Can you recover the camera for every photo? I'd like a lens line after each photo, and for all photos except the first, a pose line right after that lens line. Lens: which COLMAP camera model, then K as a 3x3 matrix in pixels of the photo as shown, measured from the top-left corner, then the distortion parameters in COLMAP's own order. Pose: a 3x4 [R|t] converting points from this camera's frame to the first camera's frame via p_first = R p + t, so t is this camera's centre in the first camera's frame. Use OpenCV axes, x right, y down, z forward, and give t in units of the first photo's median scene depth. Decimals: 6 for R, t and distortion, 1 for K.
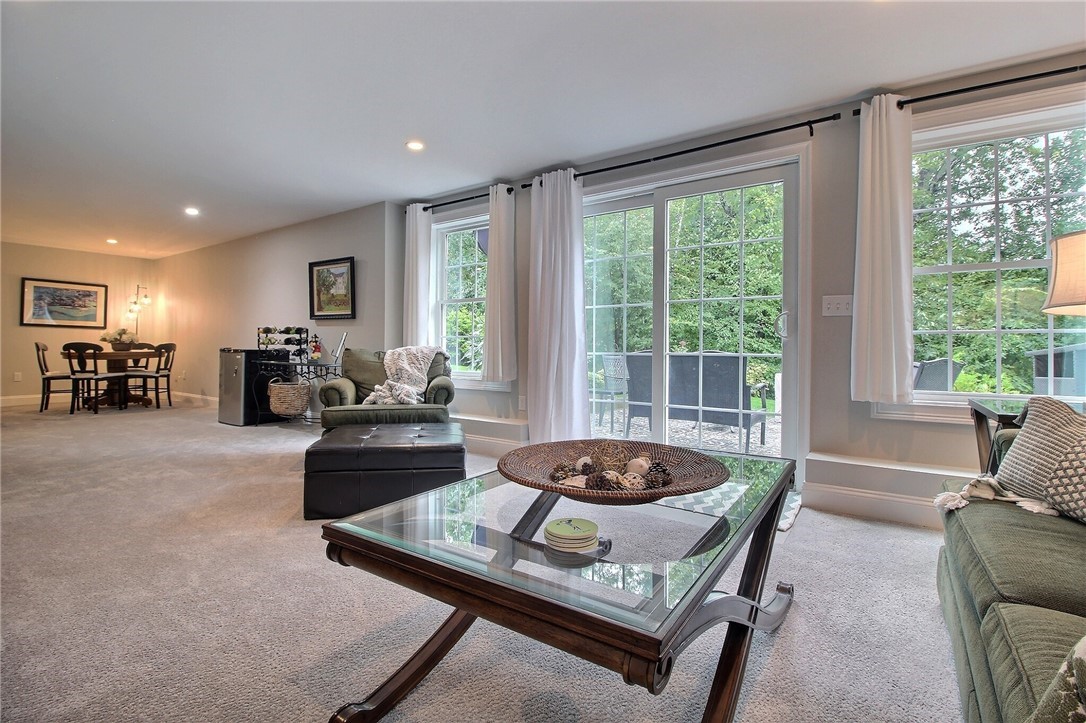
lens RADIAL K [[498.9, 0, 543.1], [0, 498.9, 356.5], [0, 0, 1]] dist [-0.011428, -0.001285]
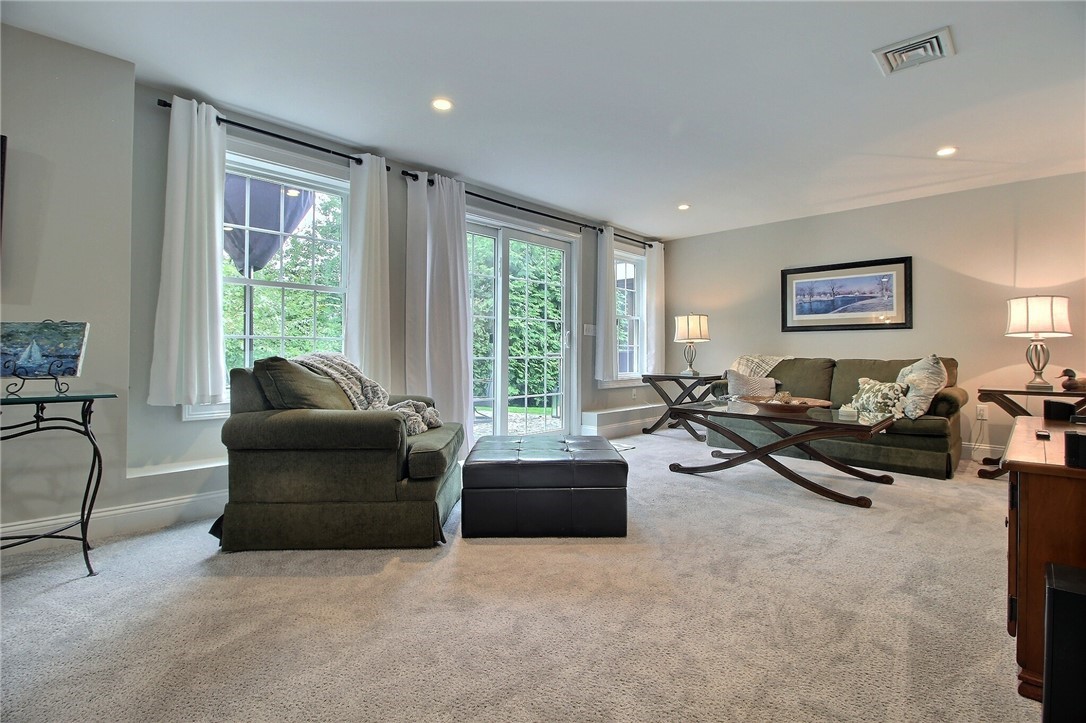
lens RADIAL K [[498.9, 0, 544.5], [0, 498.9, 356.0], [0, 0, 1]] dist [-0.011428, -0.001285]
pose [[0.180720, -0.005352, 0.983520, -0.907660], [0.010665, 0.999937, 0.003482, -0.012110], [-0.983477, 0.009860, 0.180766, 0.610322]]
